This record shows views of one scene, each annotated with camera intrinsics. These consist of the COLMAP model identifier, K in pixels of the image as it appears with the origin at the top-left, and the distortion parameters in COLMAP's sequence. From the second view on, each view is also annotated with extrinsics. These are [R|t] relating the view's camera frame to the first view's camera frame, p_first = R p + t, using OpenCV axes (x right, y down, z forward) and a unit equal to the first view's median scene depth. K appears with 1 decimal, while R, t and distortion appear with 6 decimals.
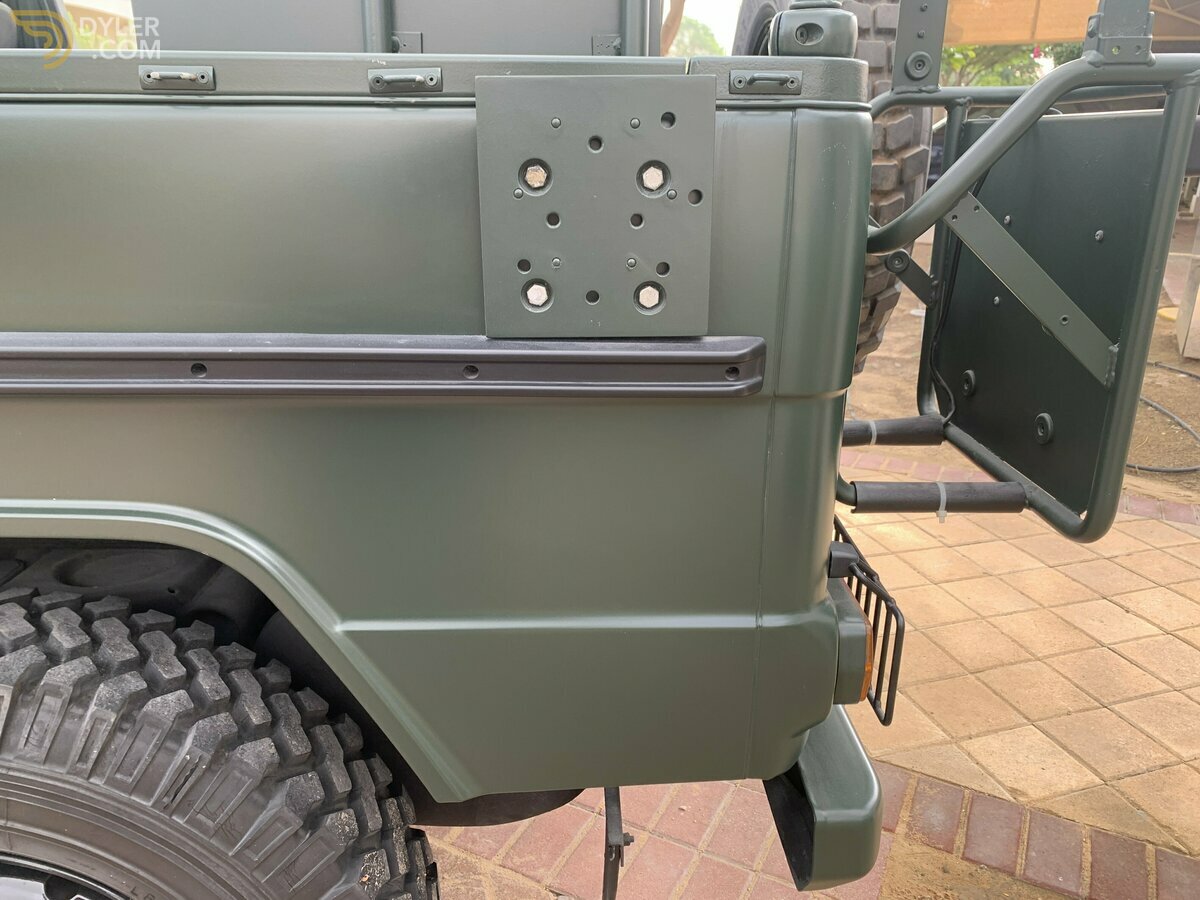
lens RADIAL K [[917.7, 0, 593.3], [0, 917.7, 451.3], [0, 0, 1]] dist [0.010051, -0.000362]
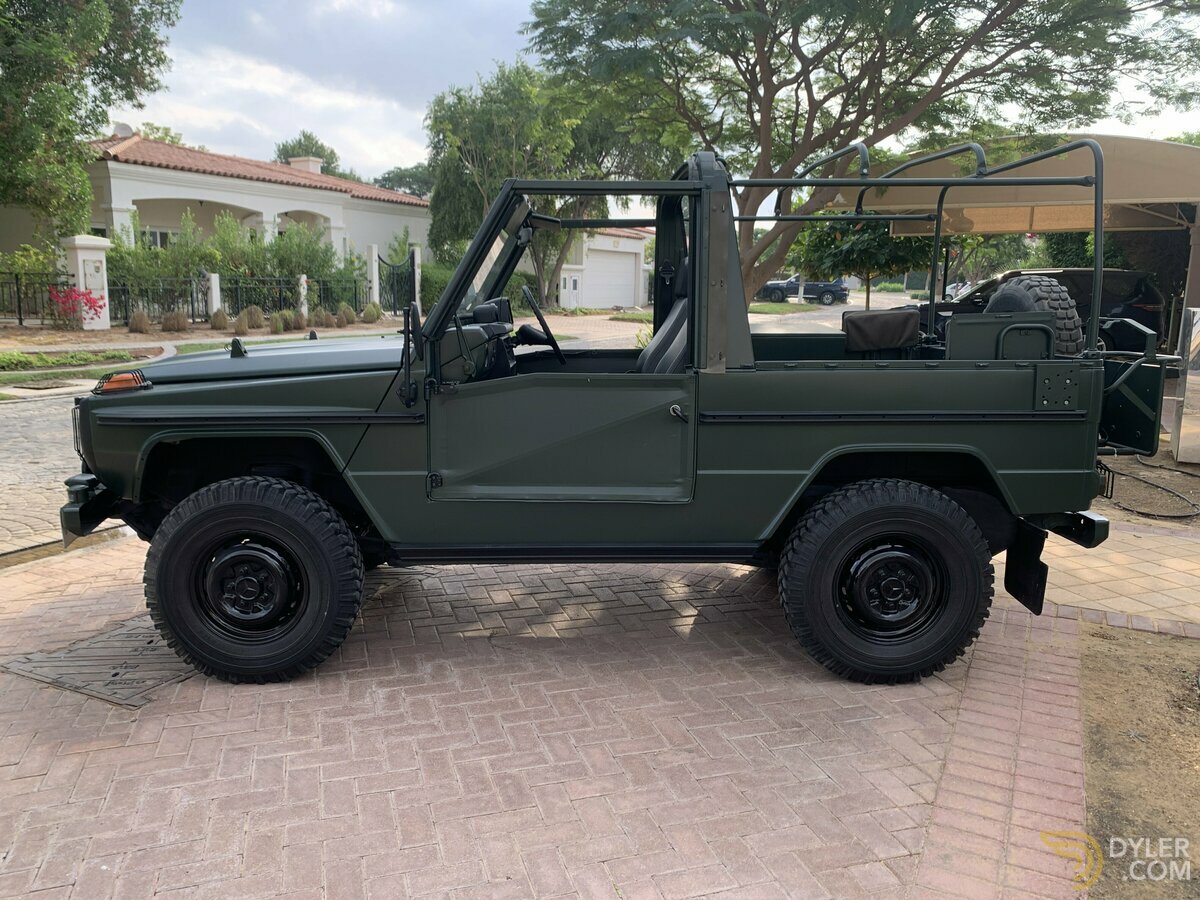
lens RADIAL K [[923.3, 0, 591.7], [0, 923.3, 445.8], [0, 0, 1]] dist [0.010325, -0.001311]
pose [[0.999973, -0.007188, -0.001457, -2.177098], [0.006850, 0.986330, -0.164642, 0.766441], [0.002620, 0.164627, 0.986352, -3.462726]]
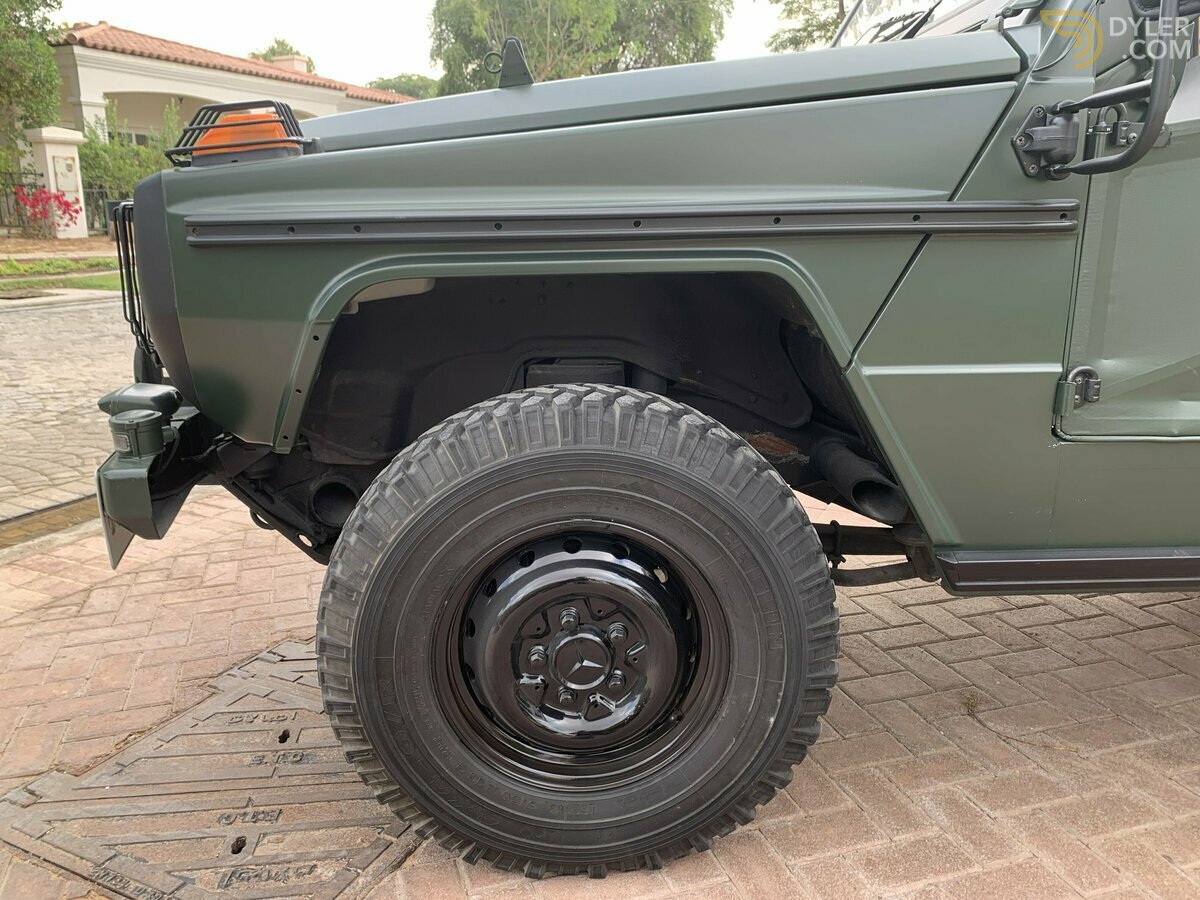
lens RADIAL K [[923.3, 0, 591.7], [0, 923.3, 445.8], [0, 0, 1]] dist [0.010325, -0.001311]
pose [[0.999657, -0.020272, 0.016596, -3.845614], [0.021629, 0.996048, -0.086141, 0.435972], [-0.014785, 0.086471, 0.996145, -0.766749]]
